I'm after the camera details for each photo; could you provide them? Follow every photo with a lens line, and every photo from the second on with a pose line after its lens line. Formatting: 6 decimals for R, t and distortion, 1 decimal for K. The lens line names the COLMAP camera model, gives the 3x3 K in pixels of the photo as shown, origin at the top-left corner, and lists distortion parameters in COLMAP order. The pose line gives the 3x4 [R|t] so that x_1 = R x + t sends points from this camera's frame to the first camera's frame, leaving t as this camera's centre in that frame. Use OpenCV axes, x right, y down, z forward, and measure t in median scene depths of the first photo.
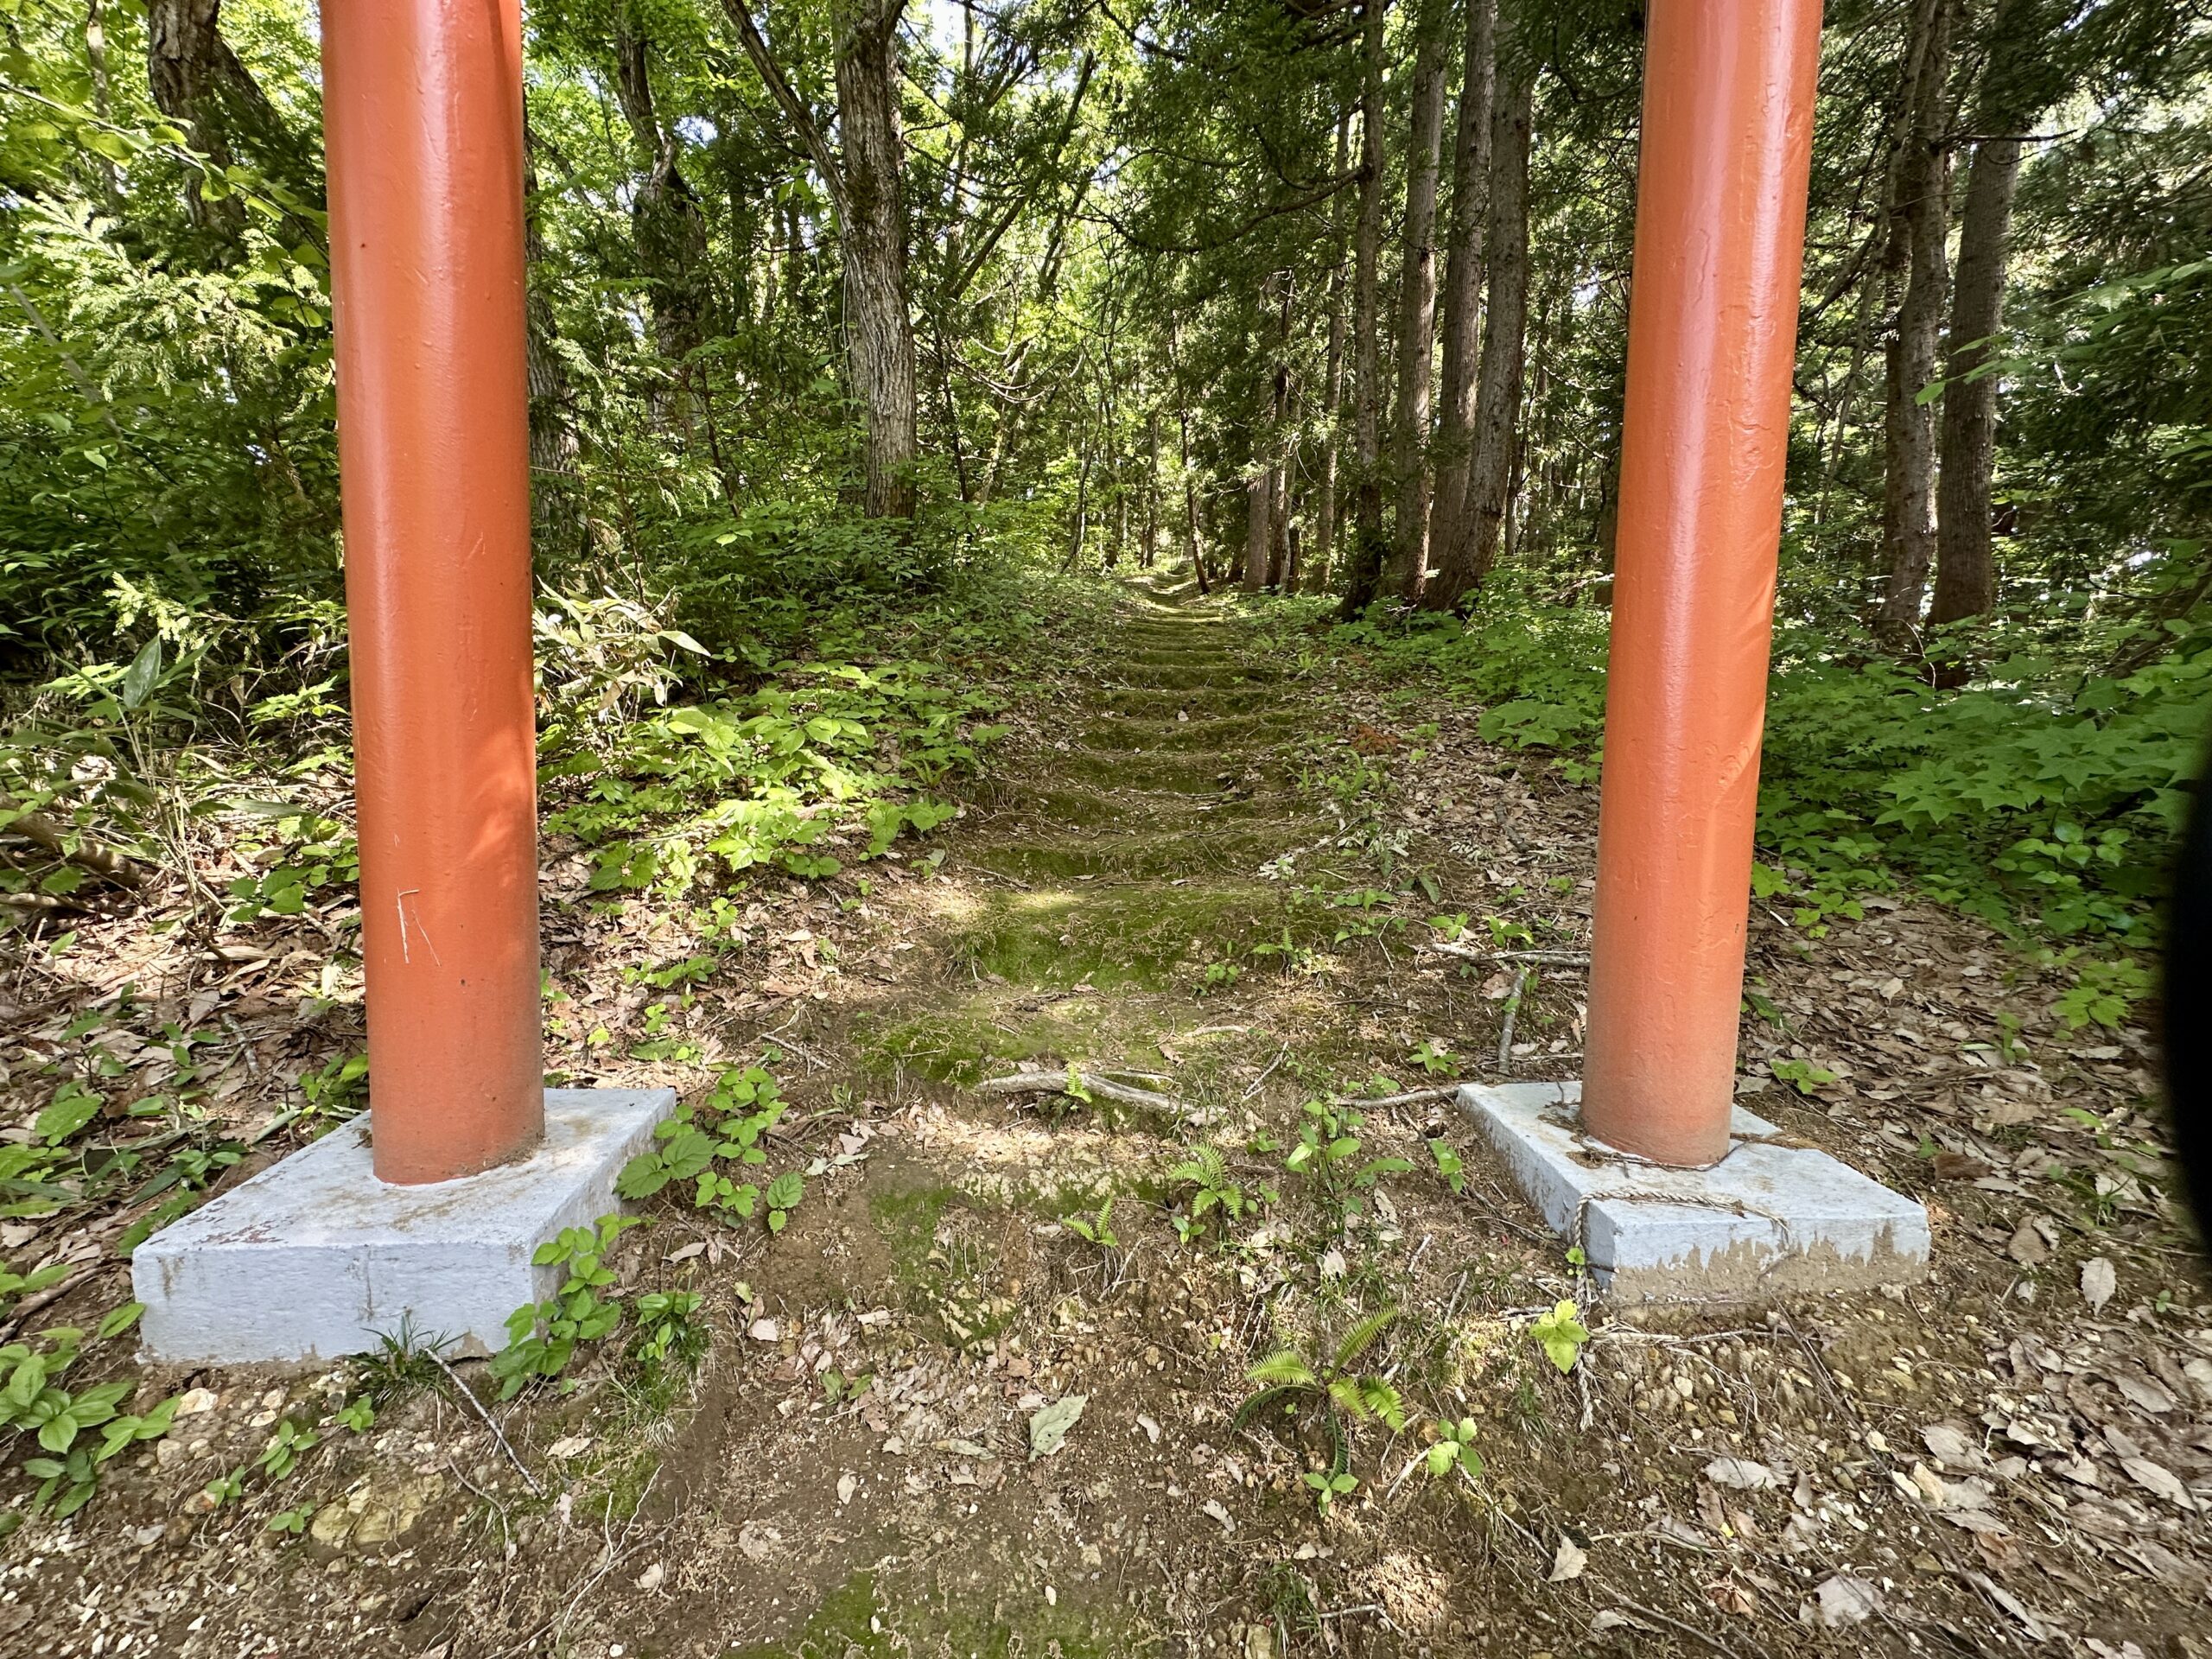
lens RADIAL K [[887.0, 0, 1106.8], [0, 887.0, 833.3], [0, 0, 1]] dist [-0.000897, 0.000649]
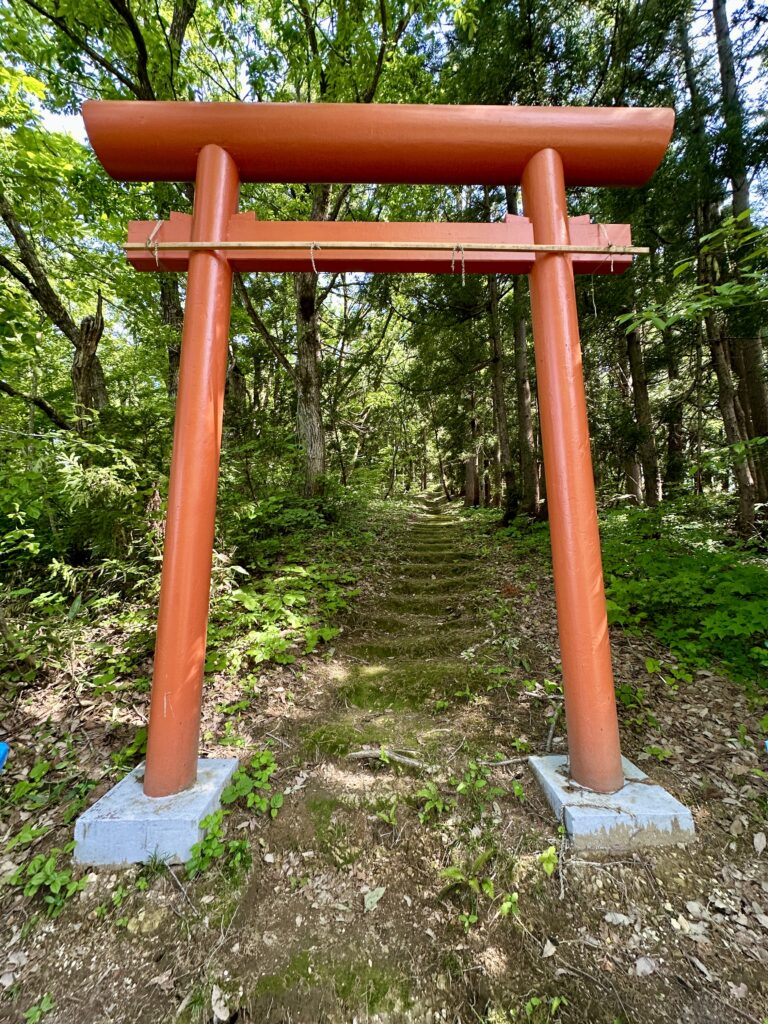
lens RADIAL K [[410.6, 0, 382.0], [0, 410.6, 511.0], [0, 0, 1]] dist [-0.000897, 0.000649]
pose [[0.997211, -0.038675, -0.063836, 0.082428], [0.022988, 0.972849, -0.230296, -0.176913], [0.071009, 0.228186, 0.971025, -0.434643]]
